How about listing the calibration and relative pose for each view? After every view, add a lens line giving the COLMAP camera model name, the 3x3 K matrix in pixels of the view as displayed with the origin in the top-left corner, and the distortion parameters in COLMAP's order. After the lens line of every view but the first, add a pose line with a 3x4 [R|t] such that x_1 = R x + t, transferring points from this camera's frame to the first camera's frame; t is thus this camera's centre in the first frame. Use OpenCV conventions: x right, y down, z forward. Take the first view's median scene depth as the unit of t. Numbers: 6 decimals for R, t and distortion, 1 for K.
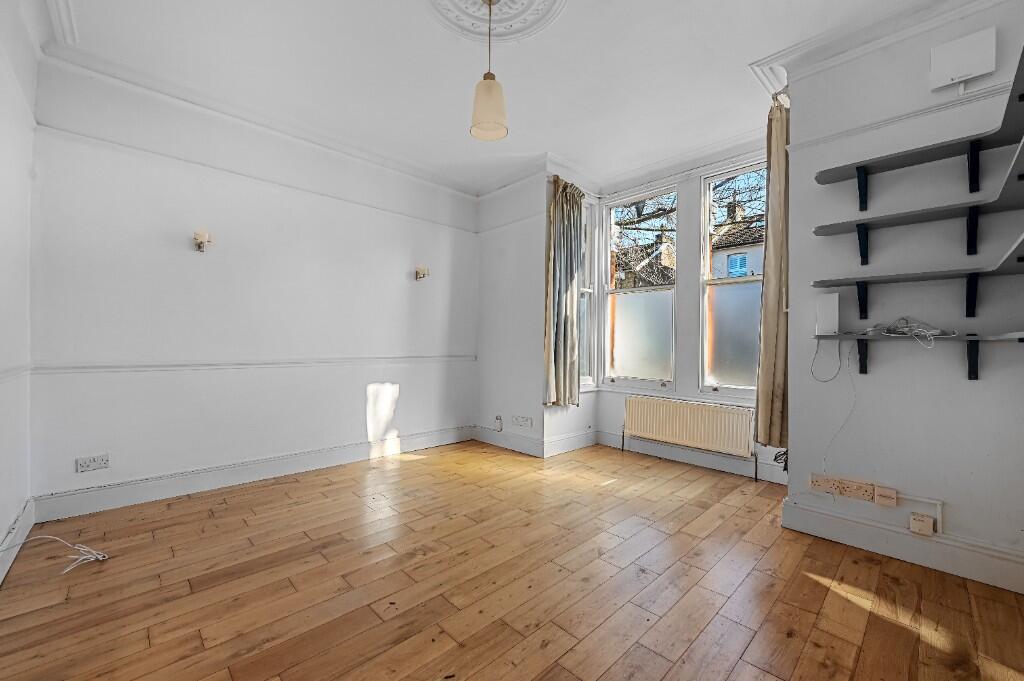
lens RADIAL K [[412.7, 0, 516.1], [0, 412.7, 343.7], [0, 0, 1]] dist [-0.012871, -0.000408]
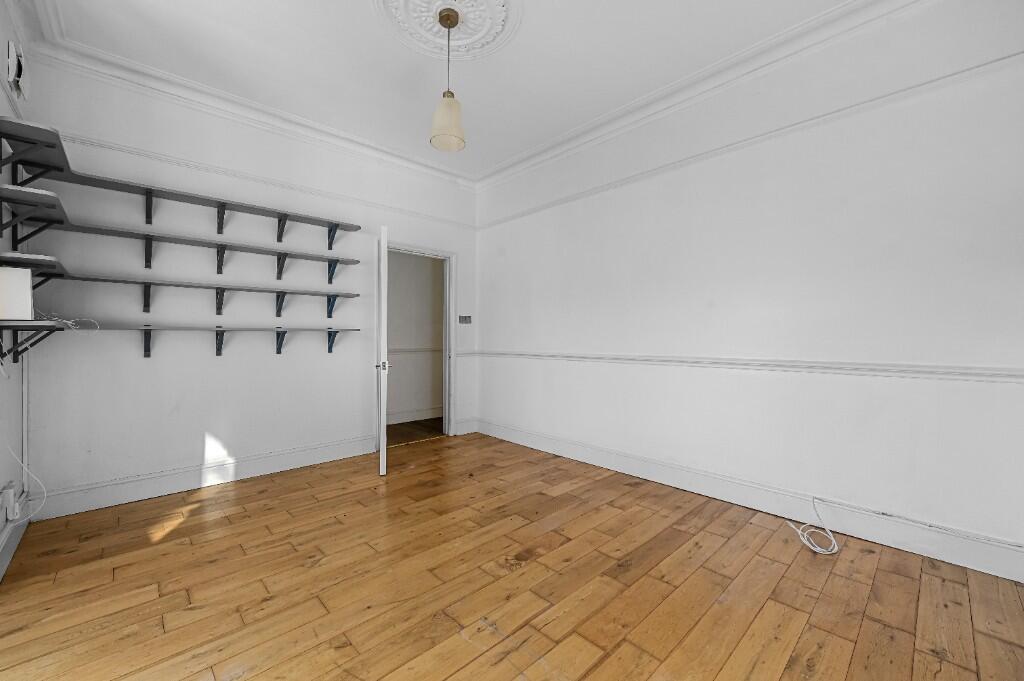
lens RADIAL K [[412.7, 0, 512.7], [0, 412.7, 339.1], [0, 0, 1]] dist [-0.012871, -0.000408]
pose [[-0.999786, -0.011615, 0.017094, -0.231095], [-0.011656, 0.999929, -0.002286, 0.007388], [-0.017066, -0.002485, -0.999851, 1.821359]]
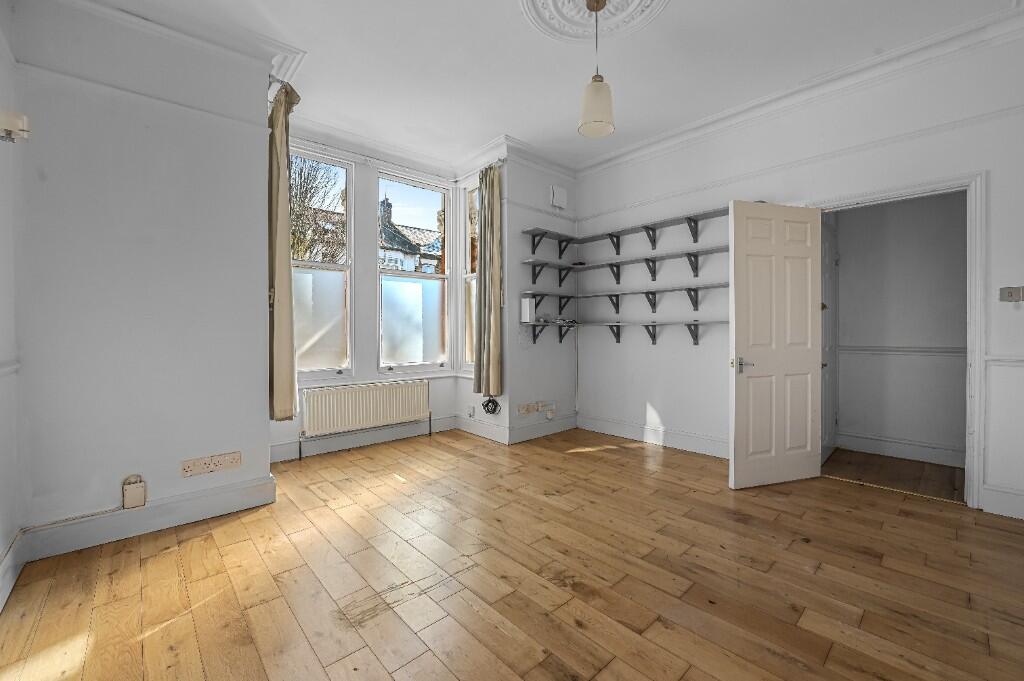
lens RADIAL K [[412.7, 0, 518.5], [0, 412.7, 334.6], [0, 0, 1]] dist [-0.012871, -0.000408]
pose [[0.026125, -0.024290, 0.999364, -1.004108], [0.000498, 0.999705, 0.024285, -0.013919], [-0.999659, -0.000137, 0.026129, 1.019779]]
